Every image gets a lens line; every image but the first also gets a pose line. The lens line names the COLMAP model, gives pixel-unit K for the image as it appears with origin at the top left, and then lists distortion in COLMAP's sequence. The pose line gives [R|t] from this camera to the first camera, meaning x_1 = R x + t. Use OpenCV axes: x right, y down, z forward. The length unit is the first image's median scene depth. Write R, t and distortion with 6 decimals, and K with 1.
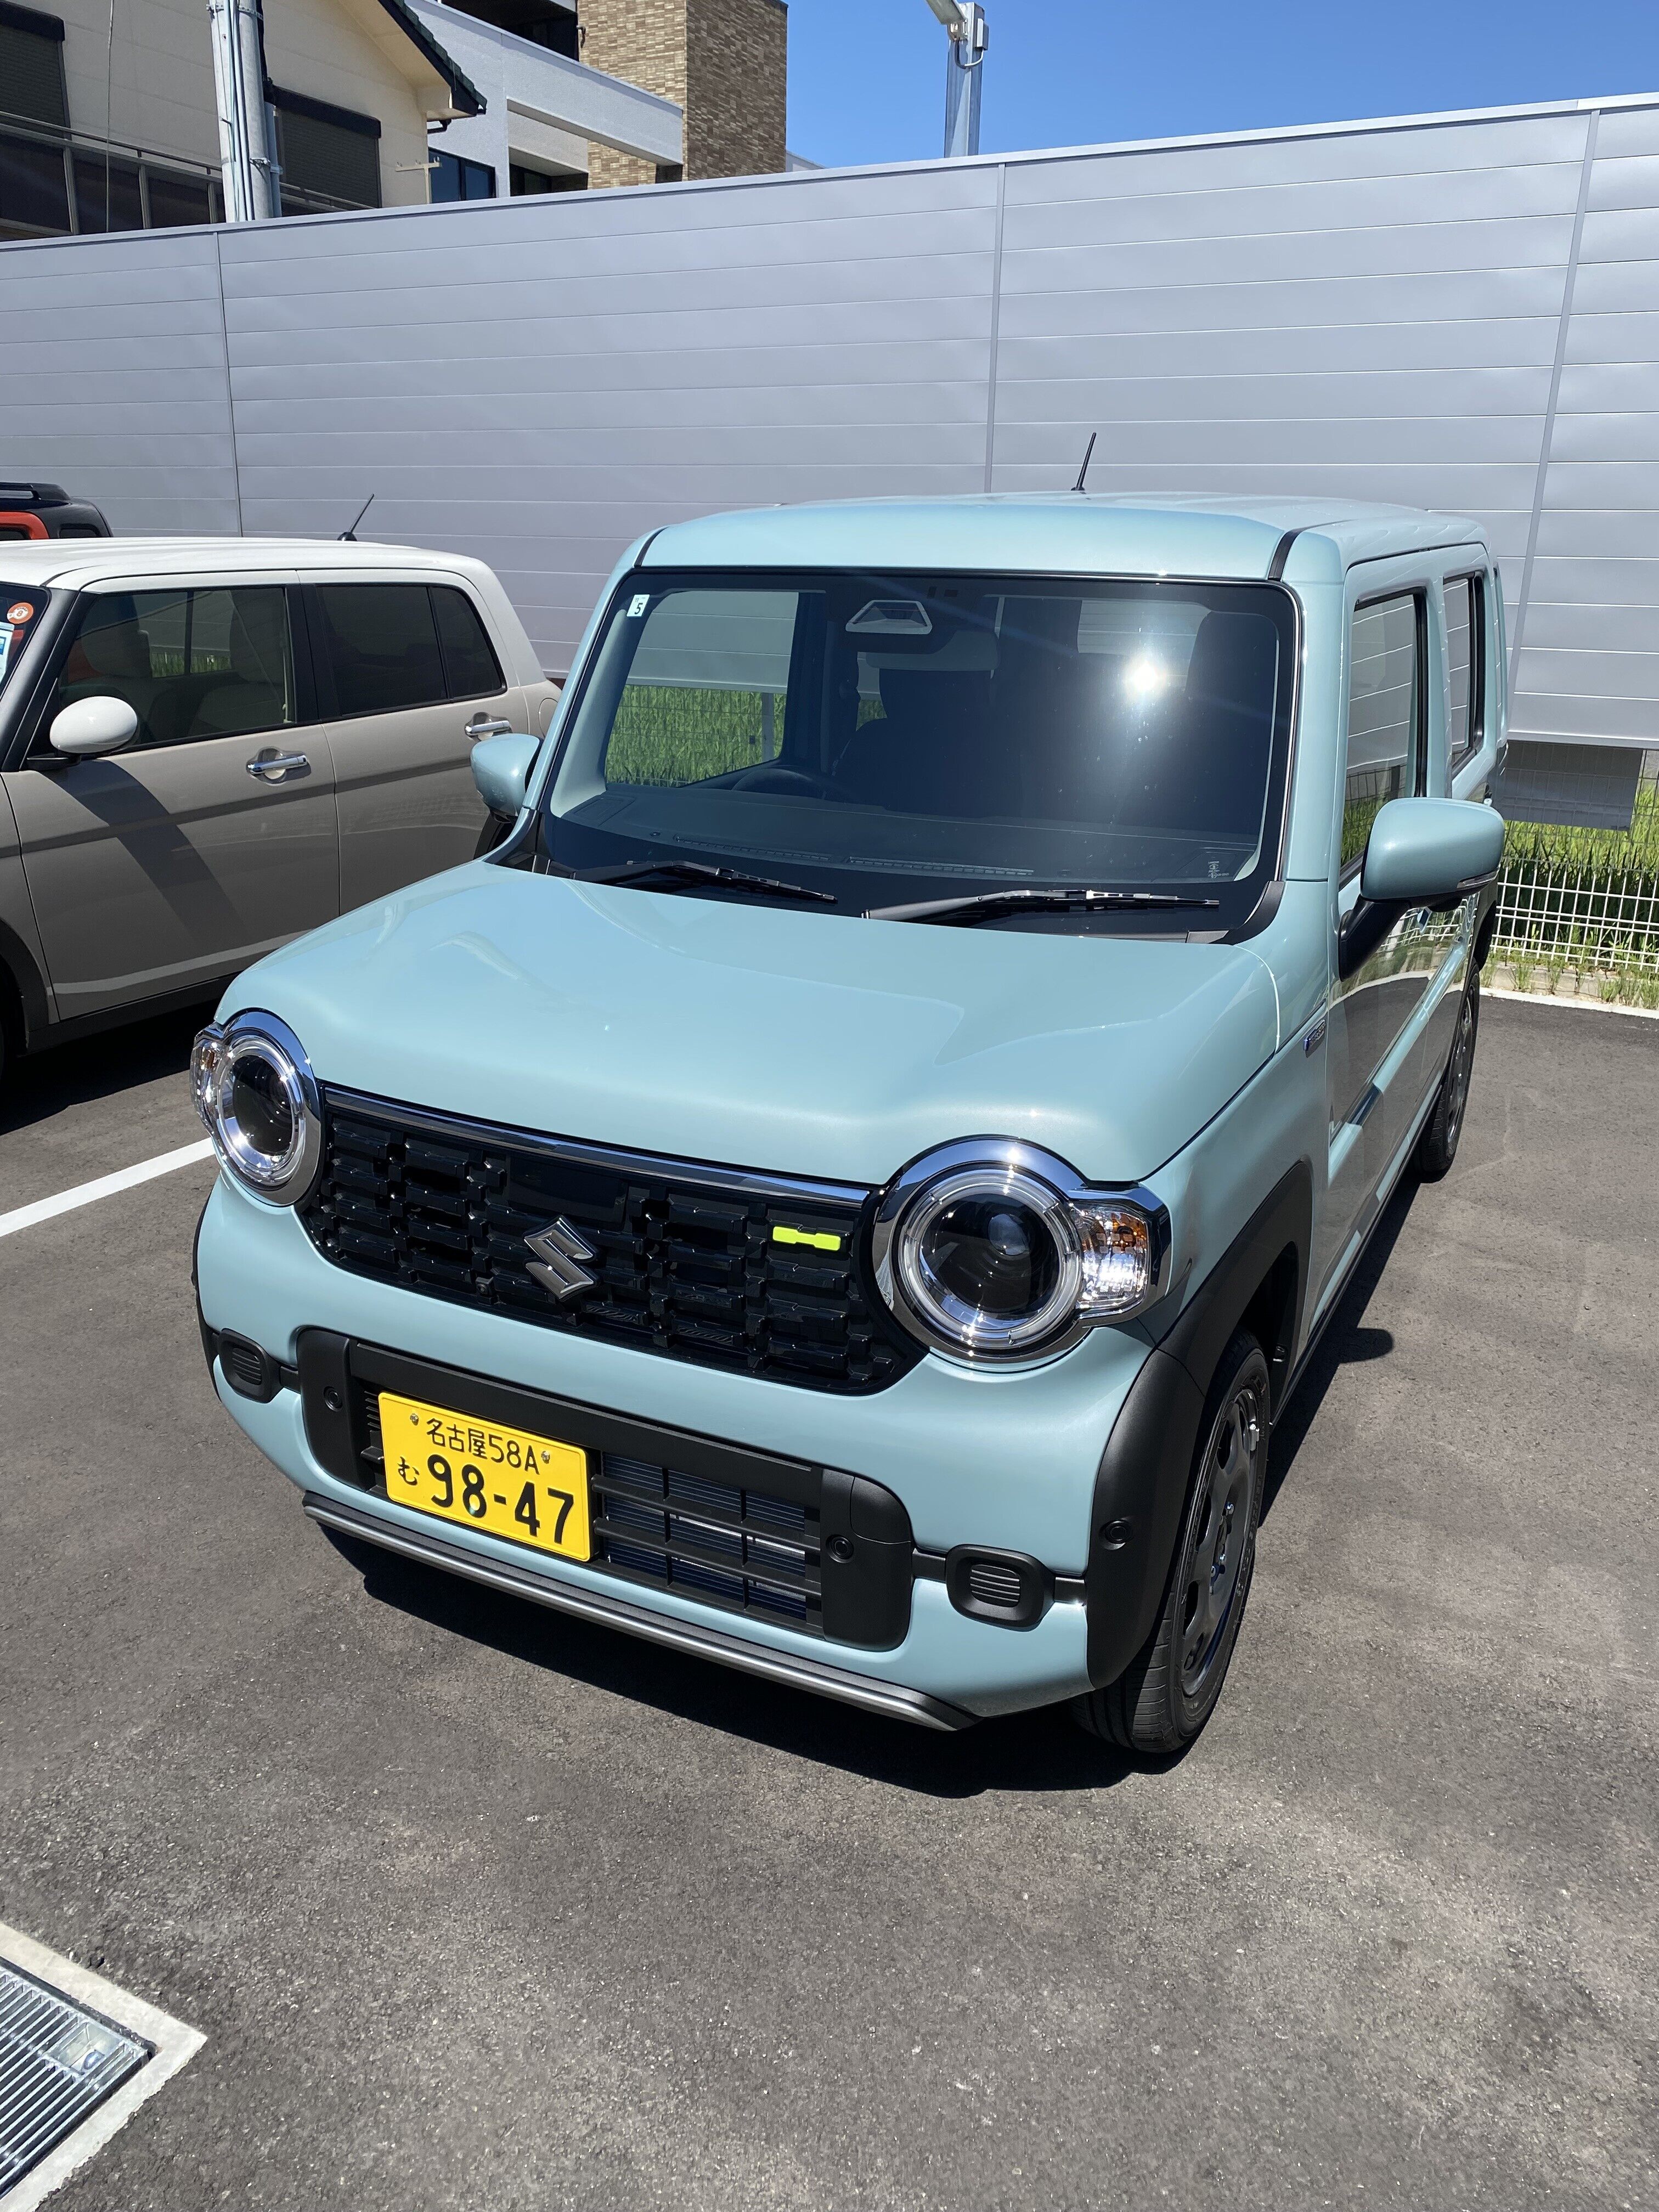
lens RADIAL K [[1683.7, 0, 829.5], [0, 1683.7, 1106.0], [0, 0, 1]] dist [0.044661, -0.048785]
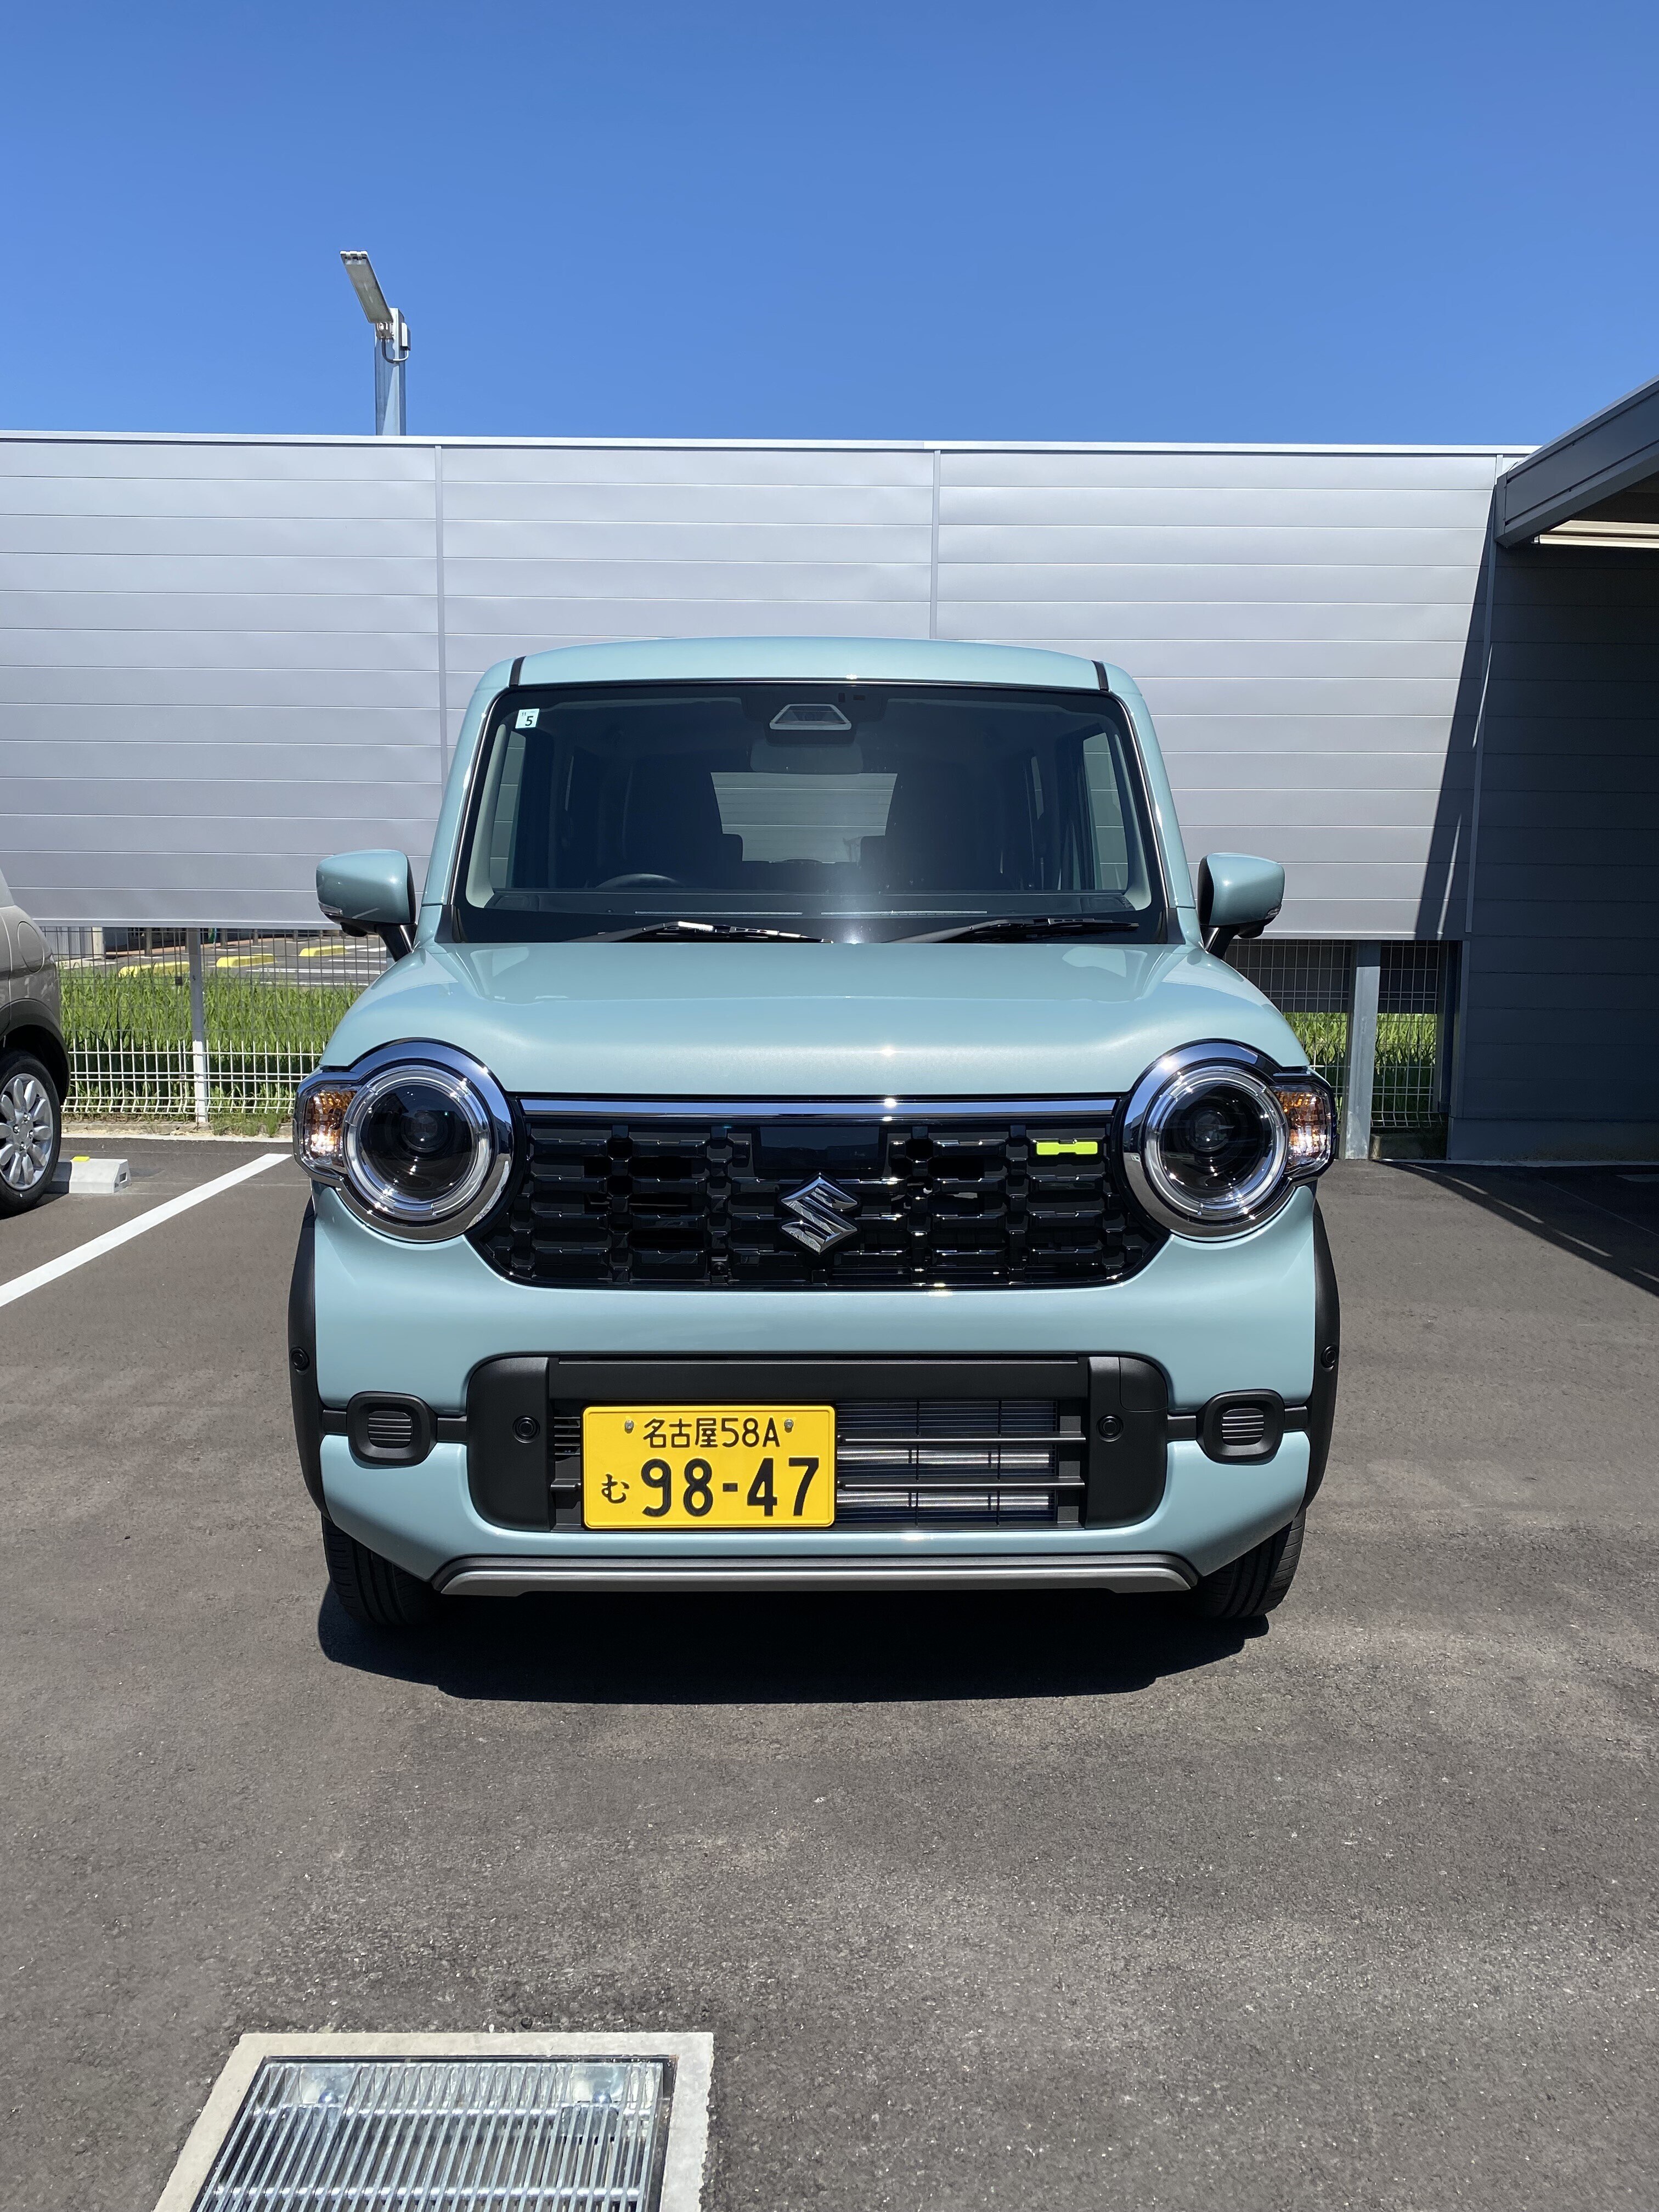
lens RADIAL K [[1712.3, 0, 786.9], [0, 1712.3, 1105.8], [0, 0, 1]] dist [0.080529, -0.150341]
pose [[0.881576, -0.067540, 0.467185, -0.634450], [0.156099, 0.975742, -0.153497, 0.173824], [-0.445485, 0.208247, 0.870733, 0.039227]]
